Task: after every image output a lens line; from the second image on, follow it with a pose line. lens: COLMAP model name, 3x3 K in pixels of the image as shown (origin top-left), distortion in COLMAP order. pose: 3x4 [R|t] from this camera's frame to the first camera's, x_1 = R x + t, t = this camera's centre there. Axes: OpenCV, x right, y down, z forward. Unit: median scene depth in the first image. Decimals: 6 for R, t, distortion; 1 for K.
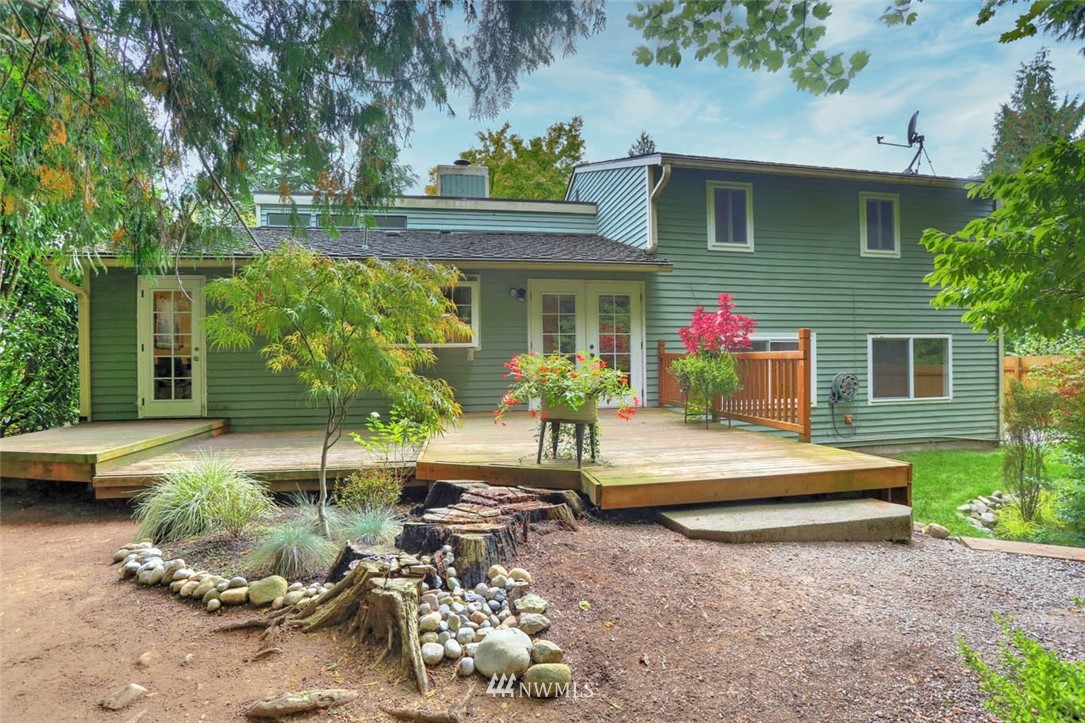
lens RADIAL K [[524.7, 0, 539.0], [0, 524.7, 357.1], [0, 0, 1]] dist [-0.059233, 0.034543]
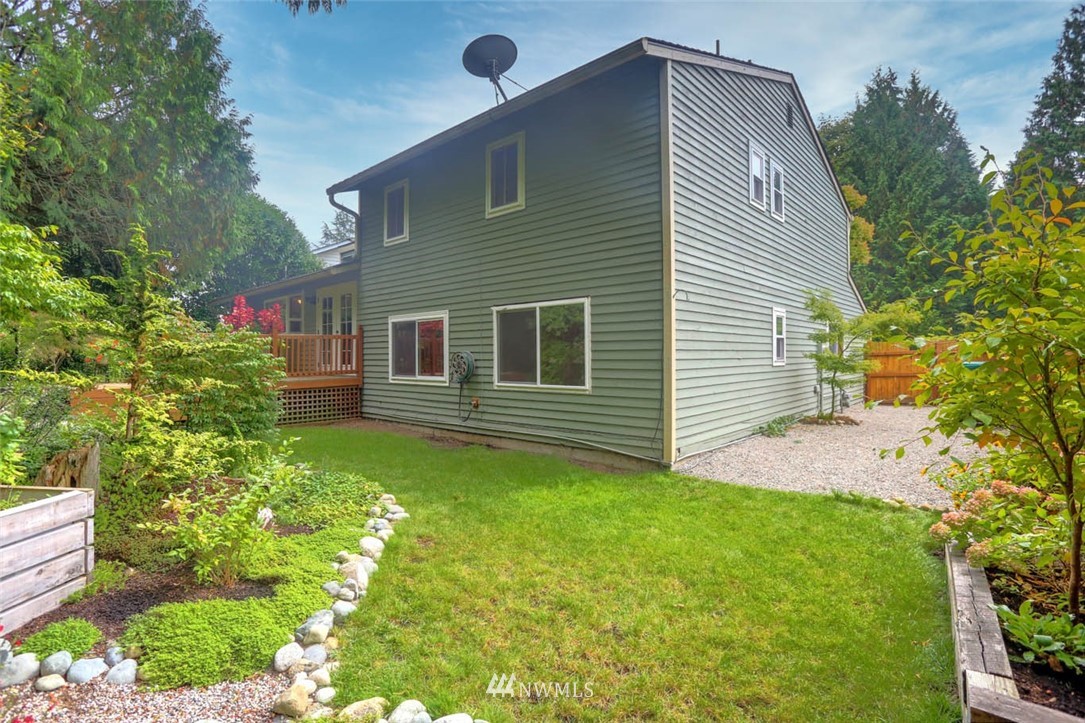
lens RADIAL K [[524.7, 0, 539.0], [0, 524.7, 357.1], [0, 0, 1]] dist [-0.059233, 0.034543]
pose [[0.599186, 0.006891, -0.800580, 1.460231], [-0.000243, 0.999964, 0.008425, 0.034440], [0.800609, -0.004854, 0.599167, 0.559542]]
